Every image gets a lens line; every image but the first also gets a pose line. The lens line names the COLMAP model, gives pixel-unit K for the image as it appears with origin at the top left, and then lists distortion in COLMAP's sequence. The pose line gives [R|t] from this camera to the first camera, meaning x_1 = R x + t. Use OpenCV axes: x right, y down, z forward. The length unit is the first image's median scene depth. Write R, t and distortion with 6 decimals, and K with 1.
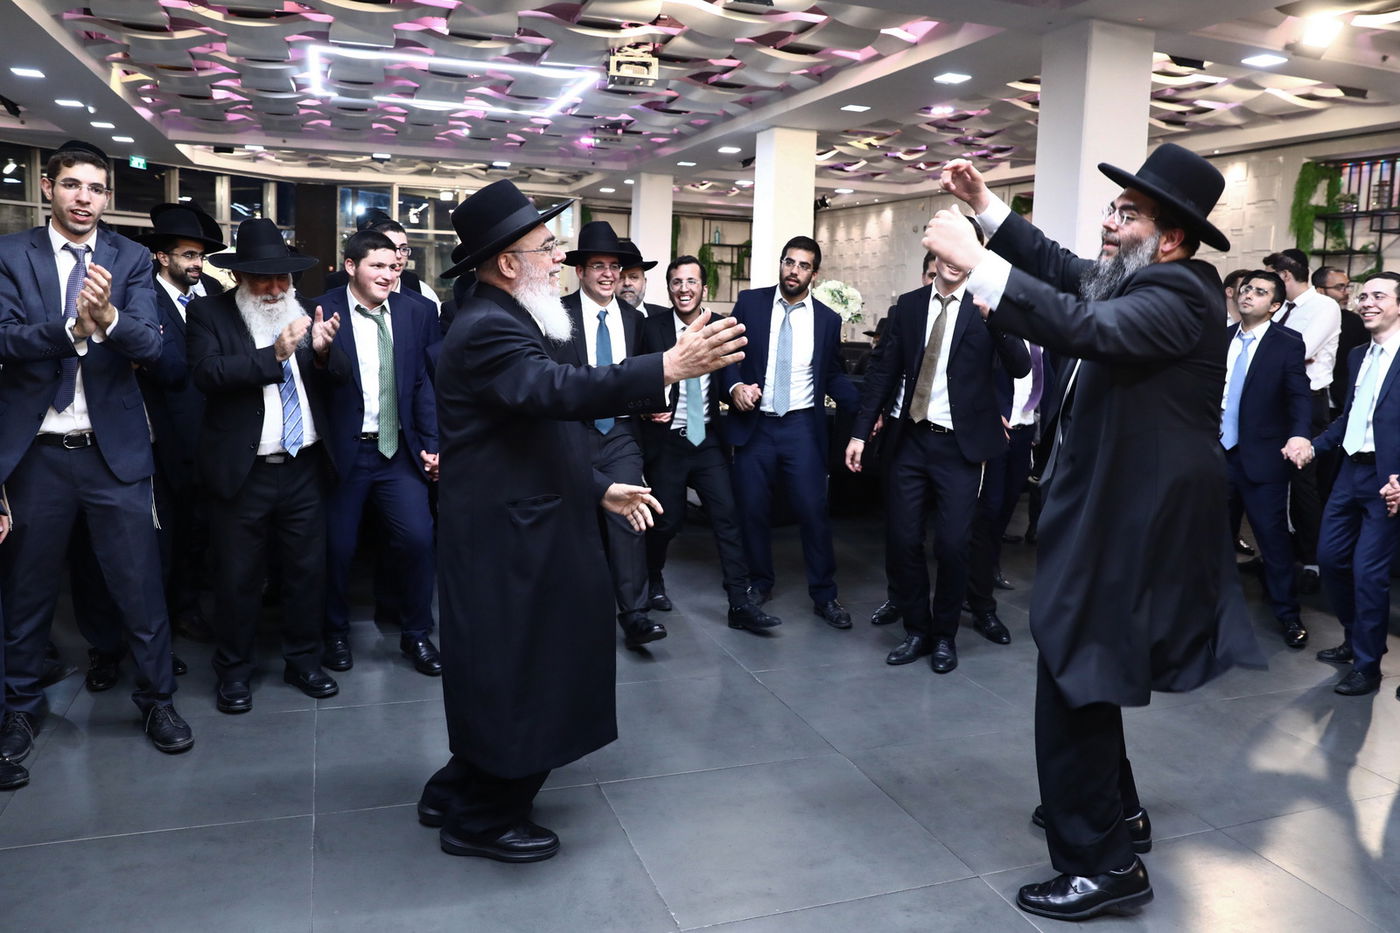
lens RADIAL K [[1099.7, 0, 700.0], [0, 1099.7, 466.5], [0, 0, 1]] dist [-0.100525, 0.118240]
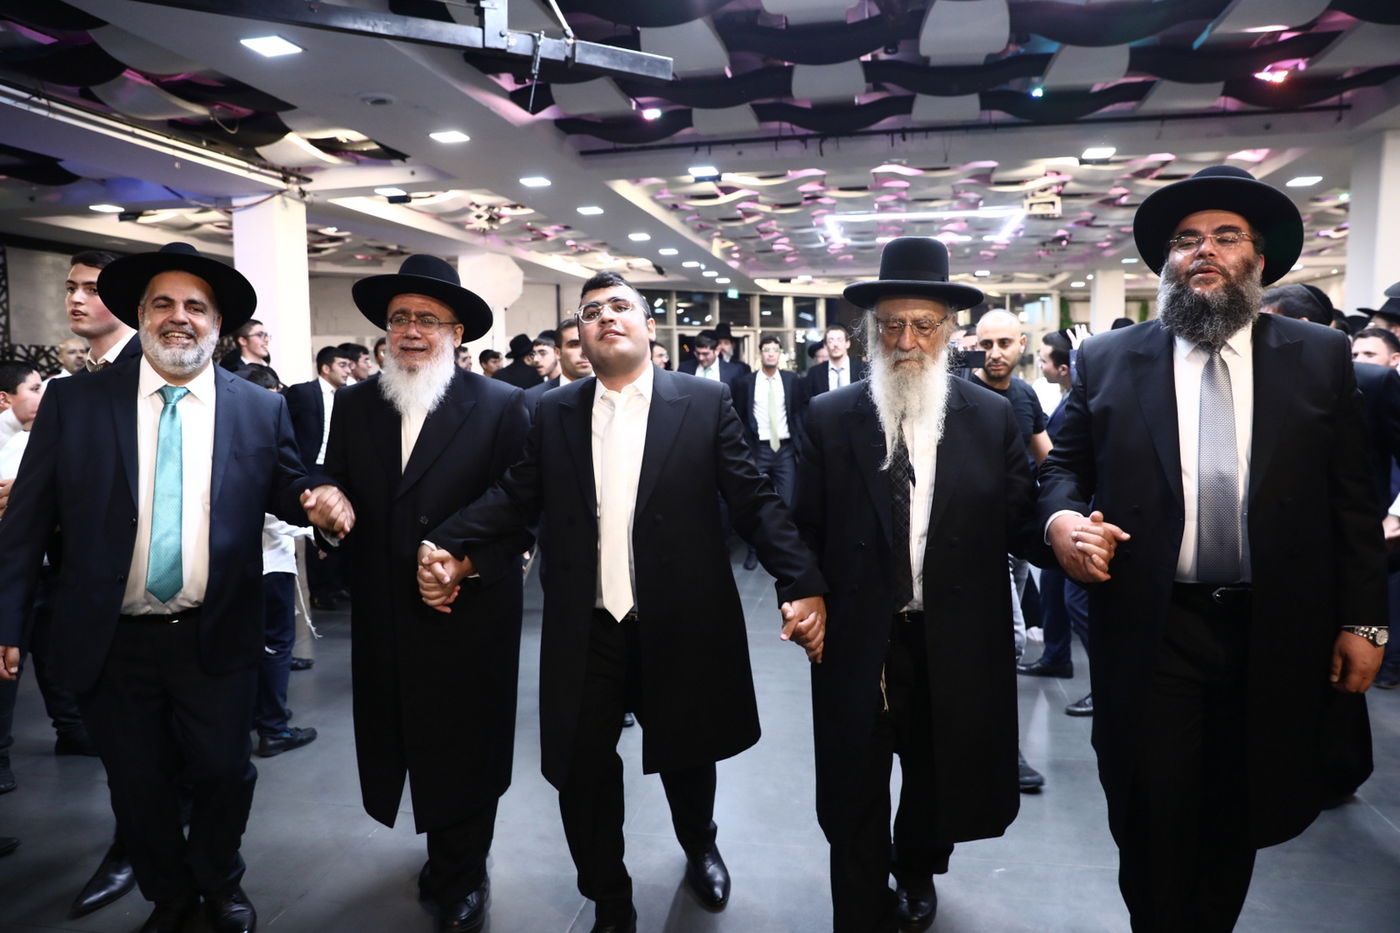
lens RADIAL K [[961.1, 0, 666.3], [0, 961.1, 466.4], [0, 0, 1]] dist [-0.115371, 0.122633]
pose [[0.846656, 0.002970, -0.532133, 0.136254], [-0.035961, 0.998018, -0.051647, 0.034244], [0.530924, 0.062863, 0.845084, -0.194755]]
